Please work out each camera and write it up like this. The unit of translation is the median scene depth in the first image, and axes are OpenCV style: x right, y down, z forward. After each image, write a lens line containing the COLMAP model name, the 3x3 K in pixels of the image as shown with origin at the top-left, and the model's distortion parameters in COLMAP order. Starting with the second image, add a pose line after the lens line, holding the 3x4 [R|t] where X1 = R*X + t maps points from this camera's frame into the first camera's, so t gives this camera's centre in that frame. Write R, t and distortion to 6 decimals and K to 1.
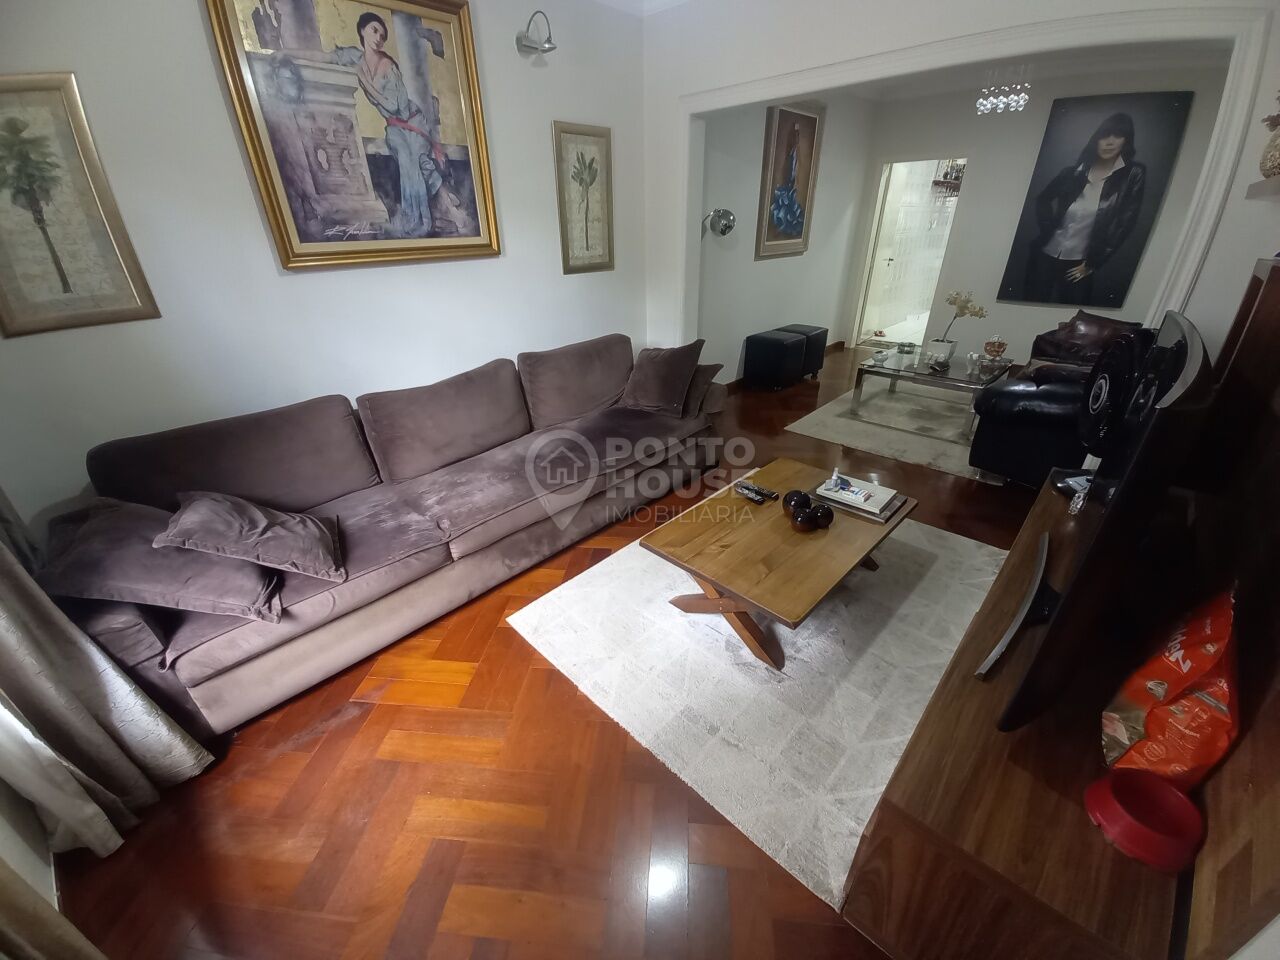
lens RADIAL K [[505.7, 0, 628.0], [0, 505.7, 478.3], [0, 0, 1]] dist [0.005512, -0.006619]
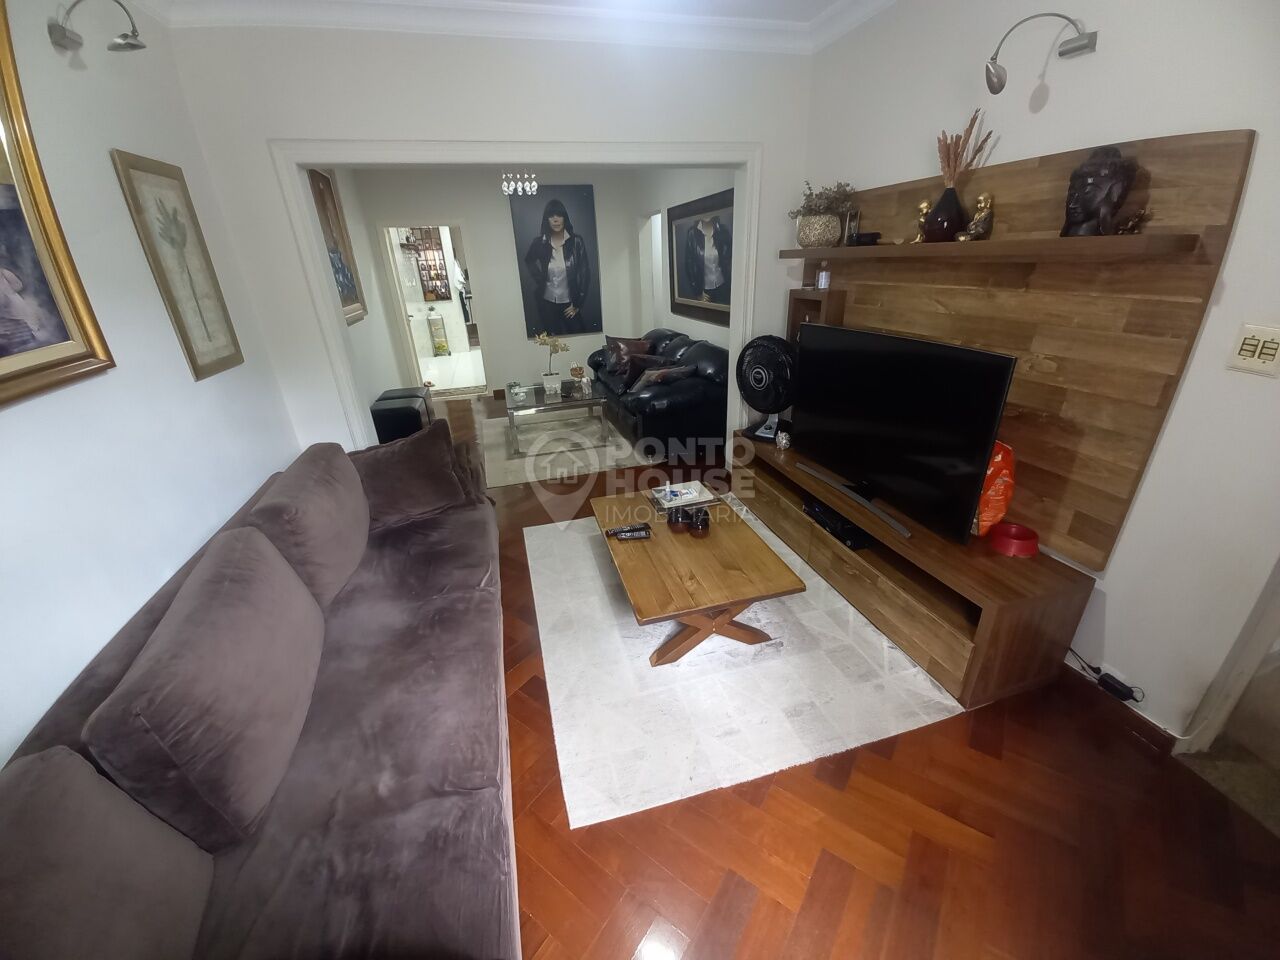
lens RADIAL K [[505.7, 0, 631.2], [0, 505.7, 483.9], [0, 0, 1]] dist [0.005512, -0.006619]
pose [[0.502950, -0.354703, 0.788180, -0.472424], [0.419515, 0.897474, 0.136190, -0.177739], [-0.755678, 0.262157, 0.600188, 0.296125]]
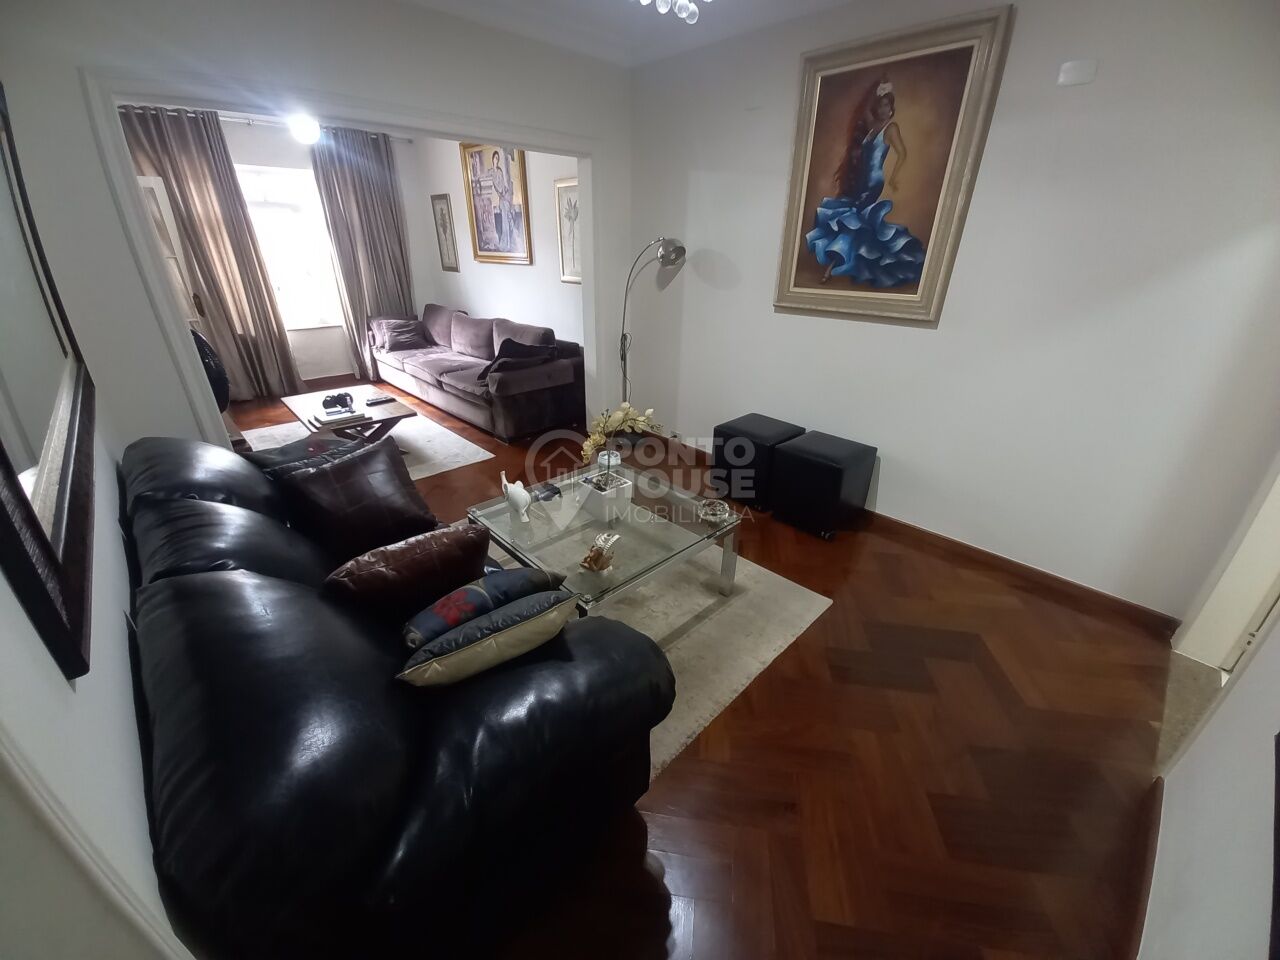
lens RADIAL K [[505.7, 0, 637.2], [0, 505.7, 482.1], [0, 0, 1]] dist [0.005512, -0.006619]
pose [[-0.027462, 0.444854, -0.895182, 1.674296], [-0.458516, 0.790150, 0.406726, -0.760553], [0.888262, 0.421625, 0.182273, 1.392815]]
